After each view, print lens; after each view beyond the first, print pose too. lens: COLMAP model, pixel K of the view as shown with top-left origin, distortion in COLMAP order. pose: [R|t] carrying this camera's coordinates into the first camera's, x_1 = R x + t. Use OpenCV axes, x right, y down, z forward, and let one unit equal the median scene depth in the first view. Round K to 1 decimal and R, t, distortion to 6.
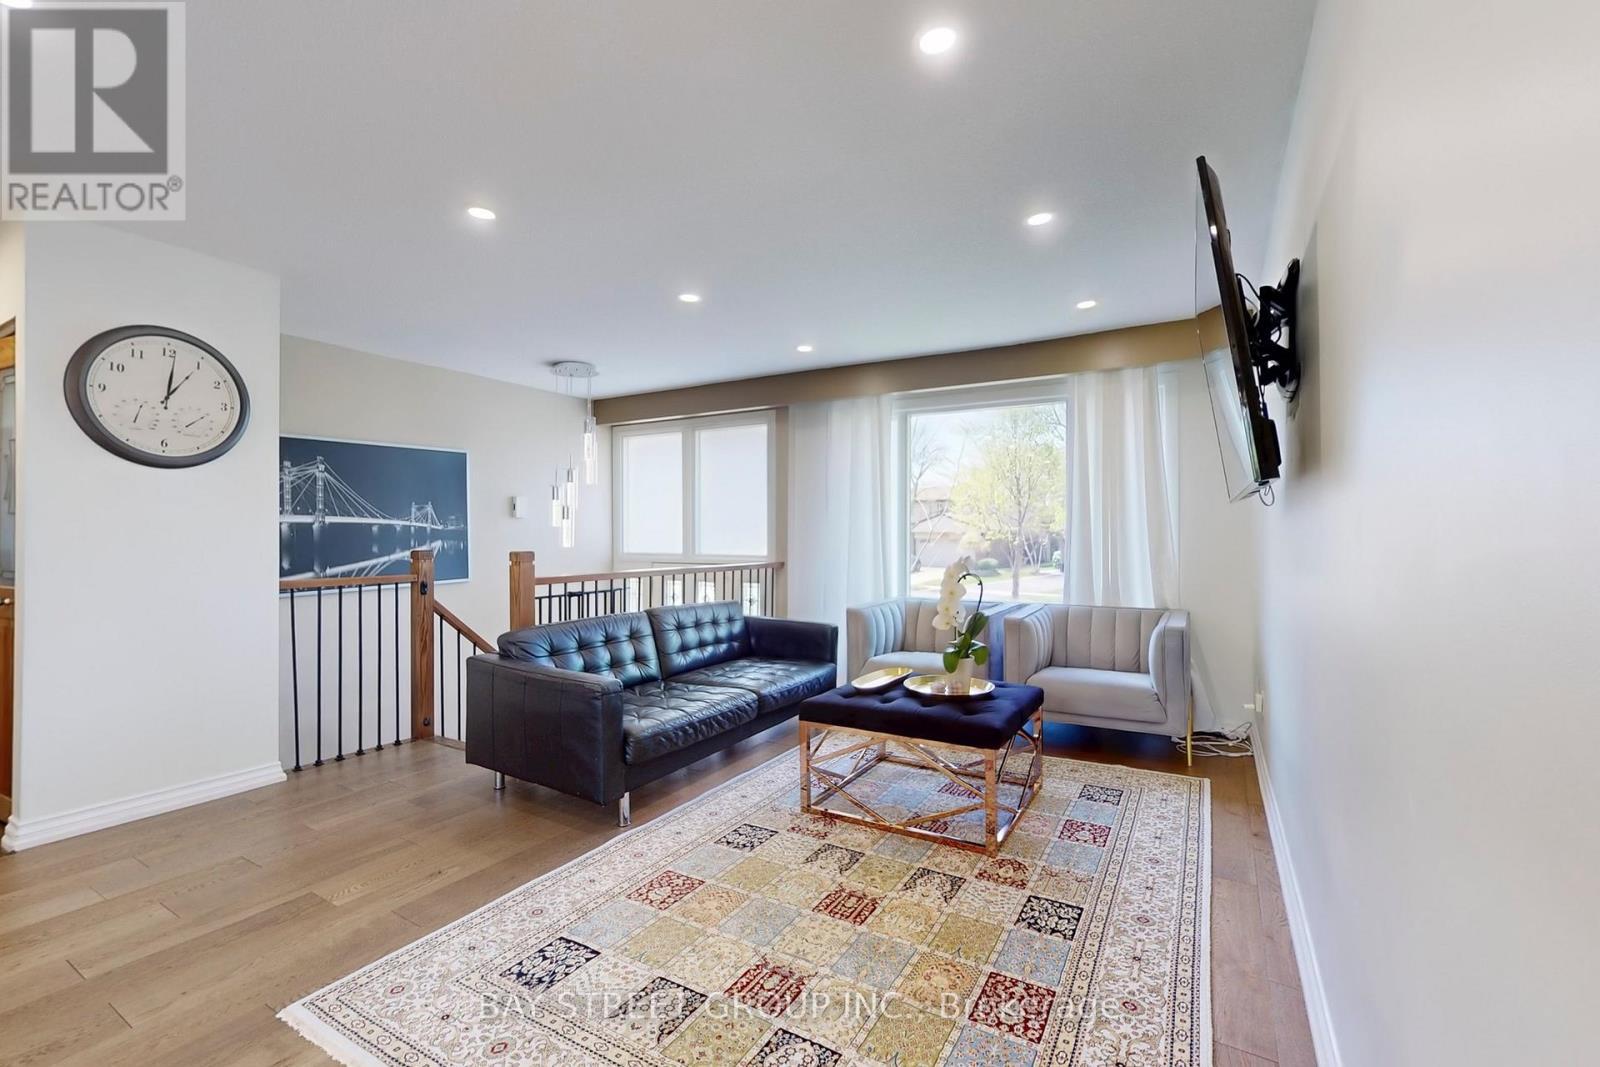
lens RADIAL K [[679.8, 0, 800.0], [0, 679.8, 533.5], [0, 0, 1]] dist [-0.002847, -0.000035]
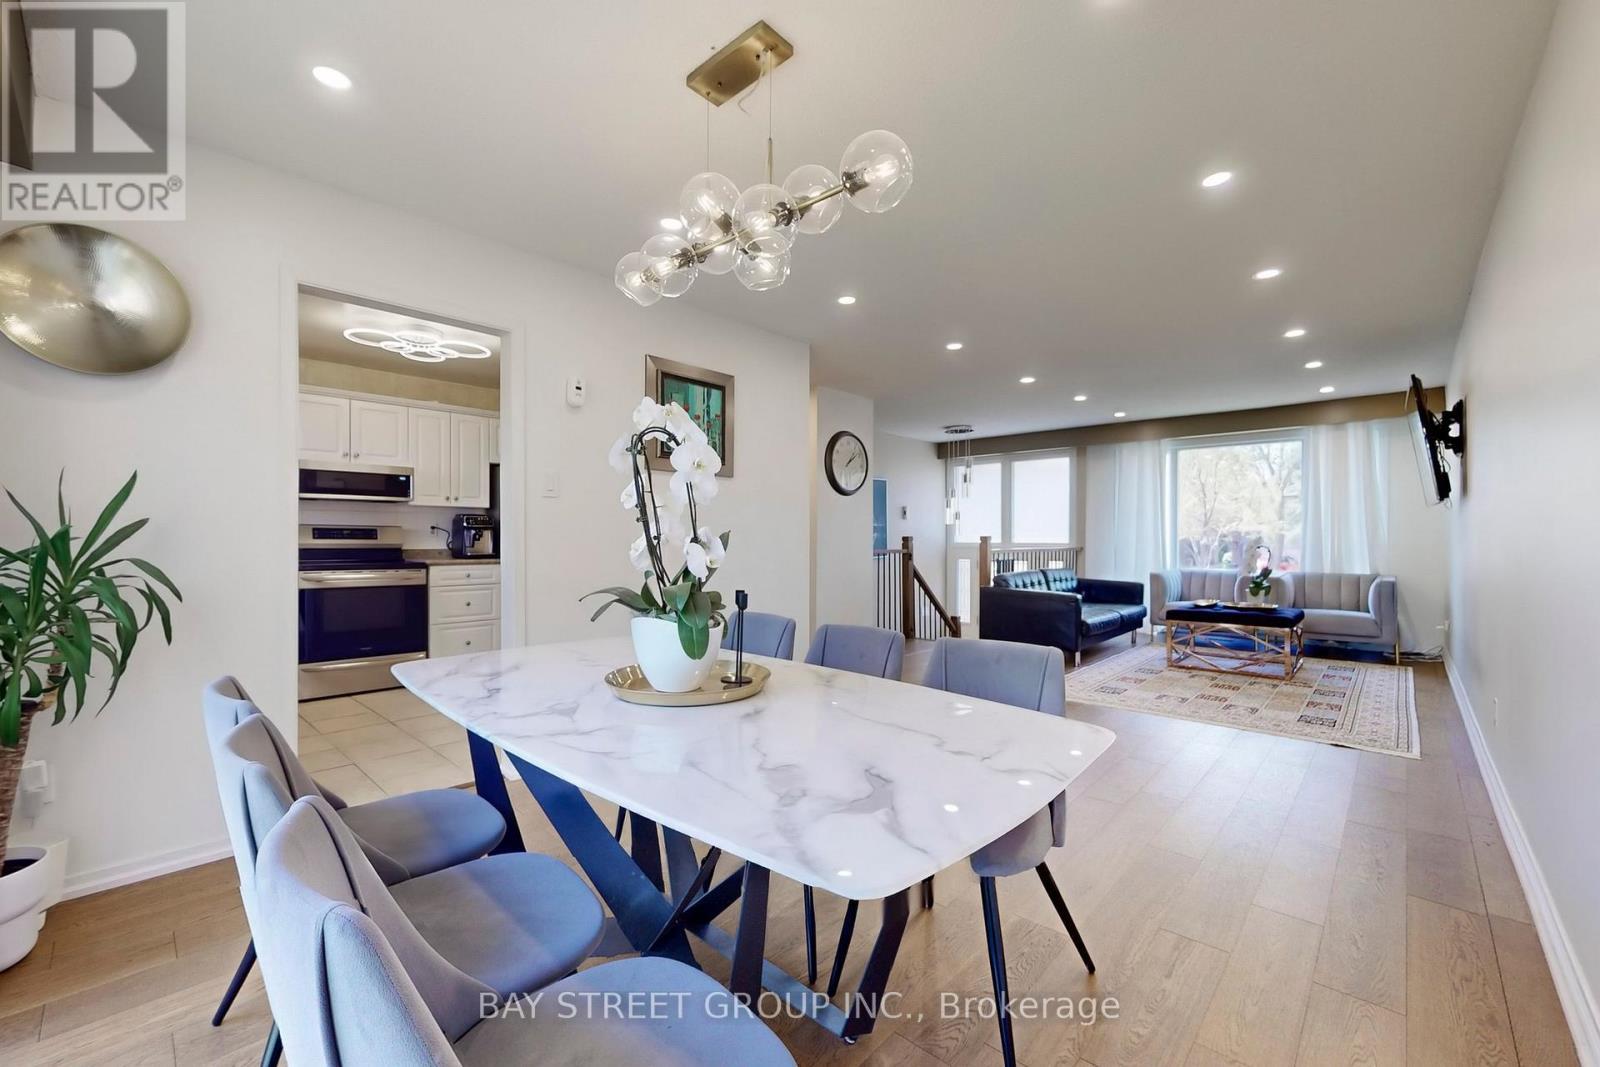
lens RADIAL K [[643.4, 0, 801.9], [0, 643.4, 539.5], [0, 0, 1]] dist [0.001081, -0.000352]
pose [[0.977804, 0.000725, -0.209521, -0.513596], [0.000291, 0.999988, 0.004819, 0.025969], [0.209522, -0.004773, 0.977792, -0.831847]]
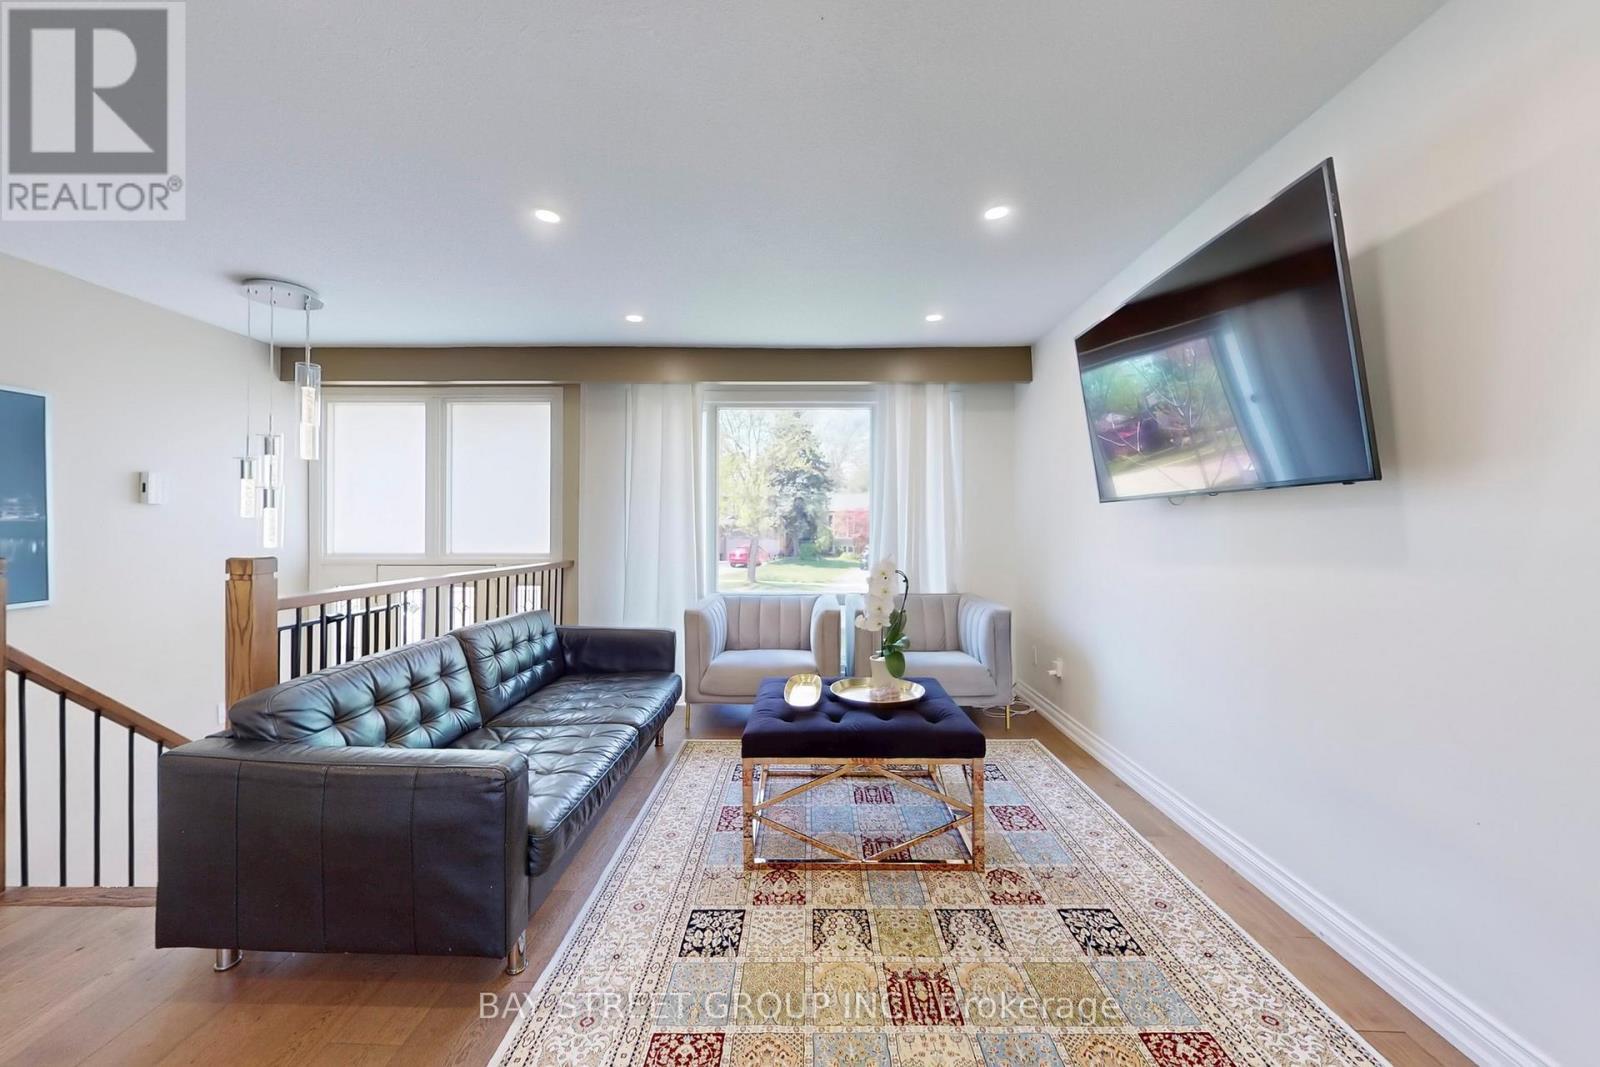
lens RADIAL K [[598.9, 0, 797.8], [0, 598.9, 526.5], [0, 0, 1]] dist [-0.000772, 0.000139]
pose [[0.868441, 0.002465, 0.495787, -0.238711], [-0.000874, 0.999994, -0.003441, 0.000318], [-0.495793, 0.002555, 0.868437, 0.274773]]
